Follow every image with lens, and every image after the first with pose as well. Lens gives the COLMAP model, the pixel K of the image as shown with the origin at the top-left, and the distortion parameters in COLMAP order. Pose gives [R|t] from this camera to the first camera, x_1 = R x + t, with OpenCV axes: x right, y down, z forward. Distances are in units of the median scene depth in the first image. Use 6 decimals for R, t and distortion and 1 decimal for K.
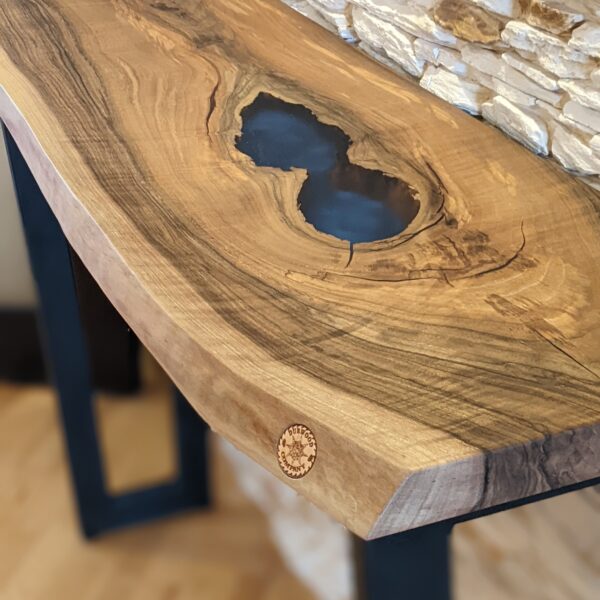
lens RADIAL K [[1267.8, 0, 299.0], [0, 1267.8, 299.6], [0, 0, 1]] dist [0.121135, 0.000000]
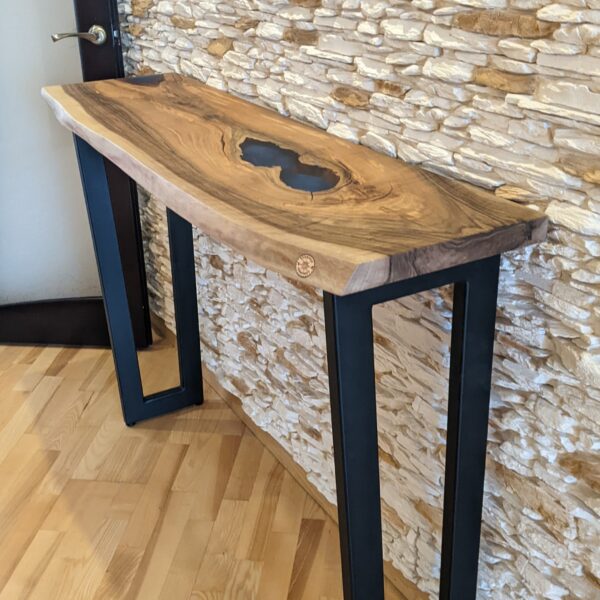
lens RADIAL K [[872.8, 0, 300.9], [0, 872.8, 300.9], [0, 0, 1]] dist [0.088122, 0.000000]
pose [[0.991285, -0.049480, 0.122086, -0.148704], [0.056452, 0.996926, -0.054329, 0.196546], [-0.119023, 0.060748, 0.991031, -0.385023]]
